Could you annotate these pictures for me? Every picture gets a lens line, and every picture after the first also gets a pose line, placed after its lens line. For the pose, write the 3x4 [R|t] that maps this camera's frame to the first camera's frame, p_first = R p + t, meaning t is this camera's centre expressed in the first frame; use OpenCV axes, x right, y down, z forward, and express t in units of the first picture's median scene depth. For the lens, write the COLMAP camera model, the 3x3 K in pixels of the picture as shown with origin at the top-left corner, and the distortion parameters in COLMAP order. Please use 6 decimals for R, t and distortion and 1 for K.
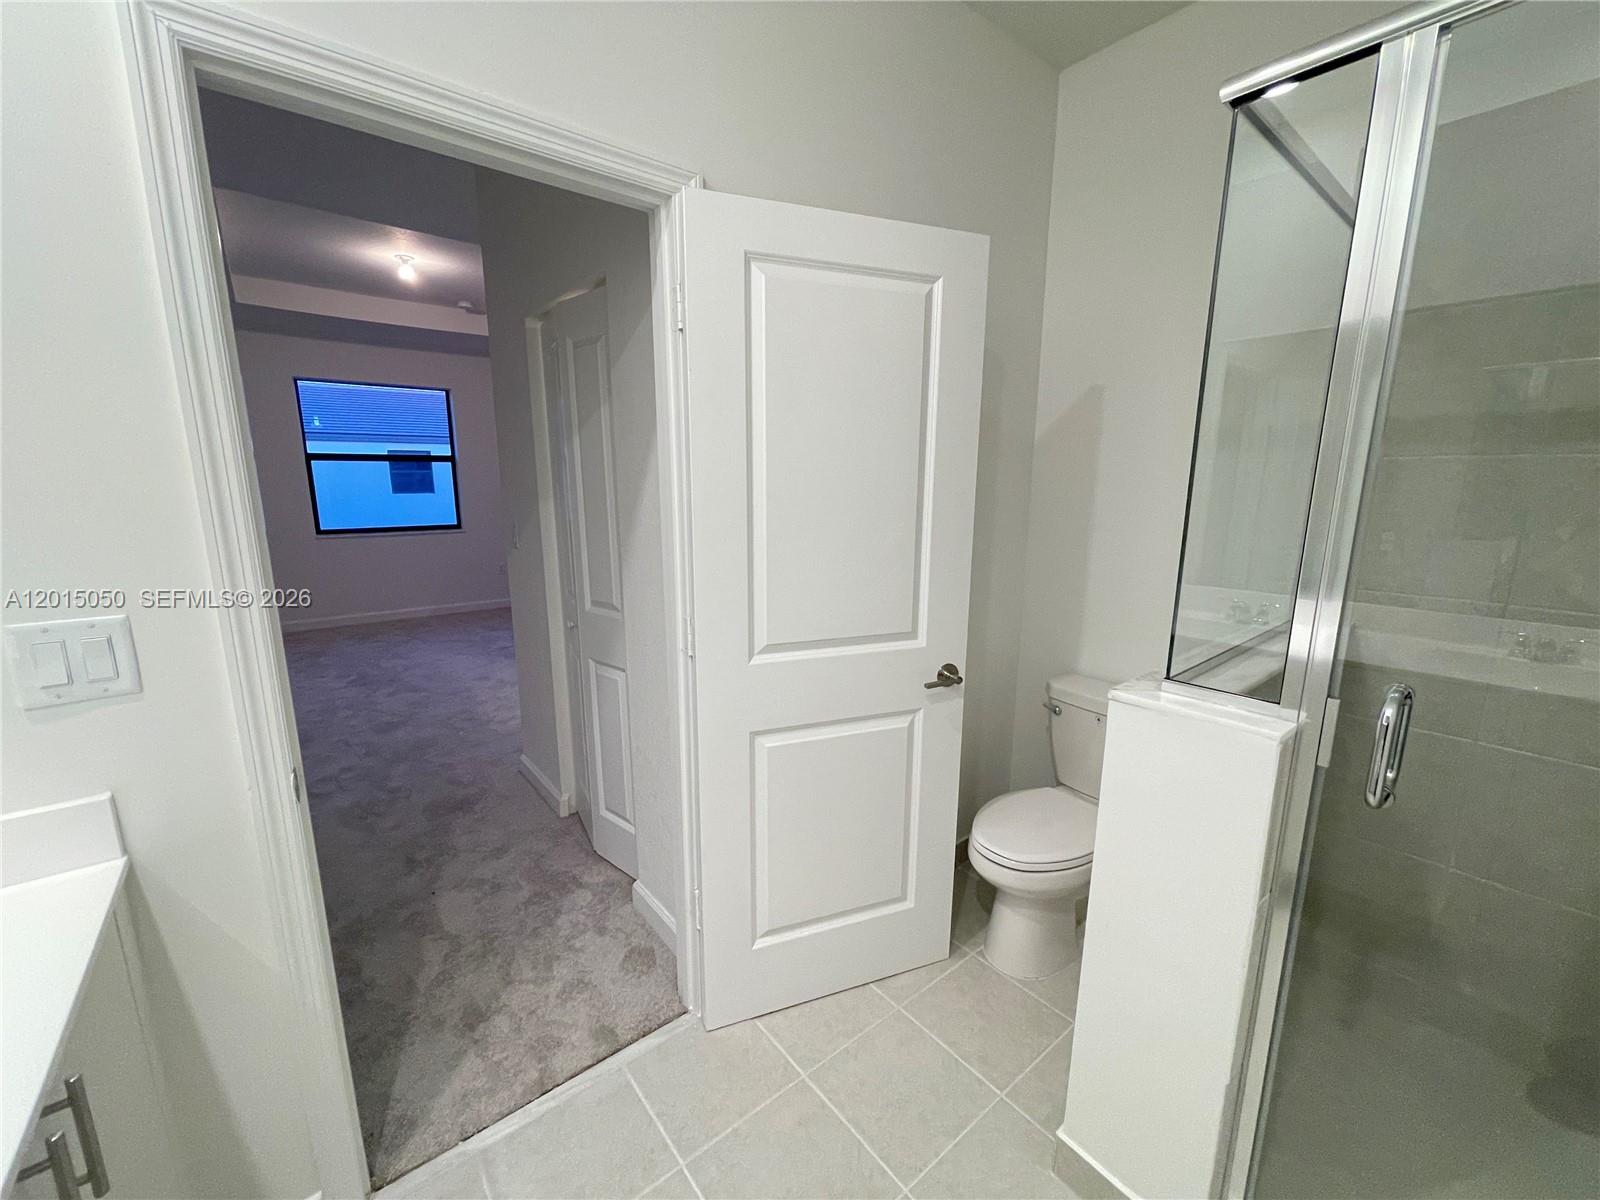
lens RADIAL K [[634.2, 0, 792.1], [0, 634.2, 598.5], [0, 0, 1]] dist [-0.000118, 0.000005]
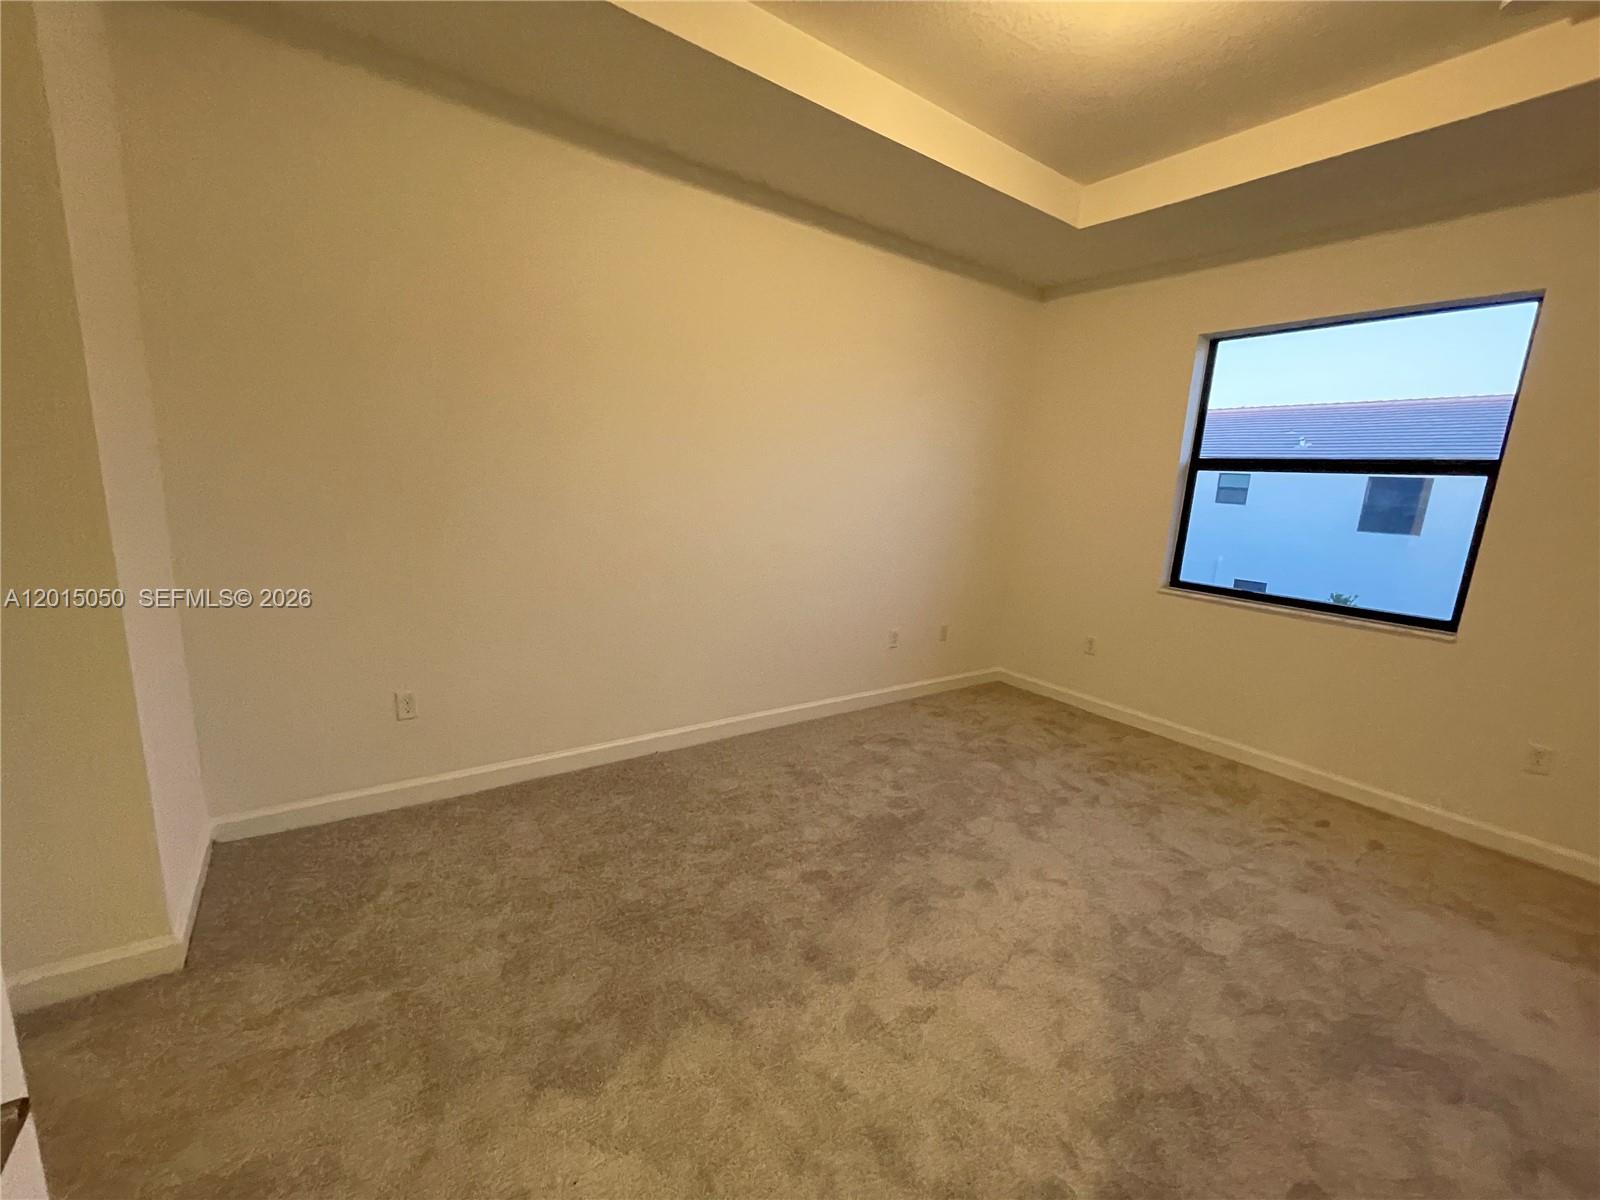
lens RADIAL K [[644.4, 0, 800.0], [0, 644.4, 600.0], [0, 0, 1]] dist [0.000127, -0.000166]
pose [[-0.057445, 0.180098, -0.981970, -0.115884], [-0.241232, 0.951944, 0.188703, -0.148220], [0.968766, 0.247723, -0.011239, 0.804391]]
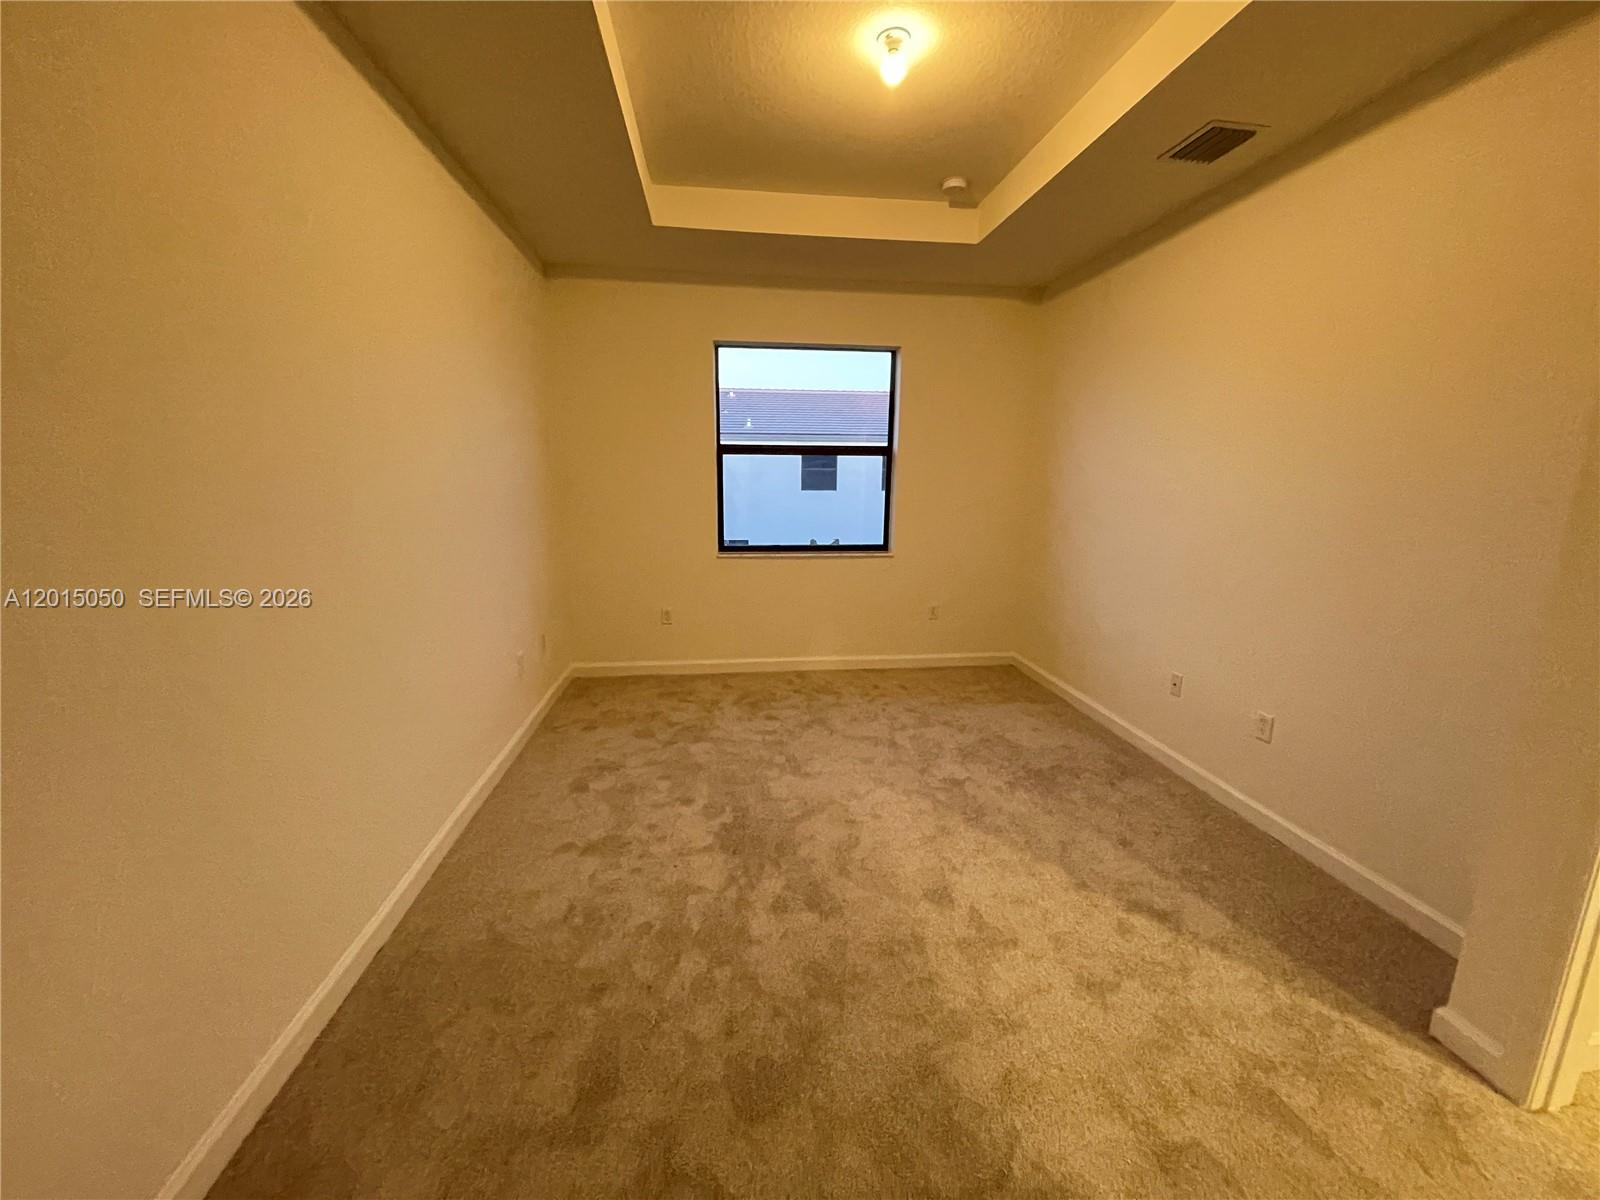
lens RADIAL K [[644.4, 0, 800.0], [0, 644.4, 600.0], [0, 0, 1]] dist [0.000127, -0.000166]
pose [[0.849737, 0.107542, -0.516122, -0.323046], [-0.107179, 0.993768, 0.030608, -0.094920], [0.516197, 0.029309, 0.855968, 0.480473]]
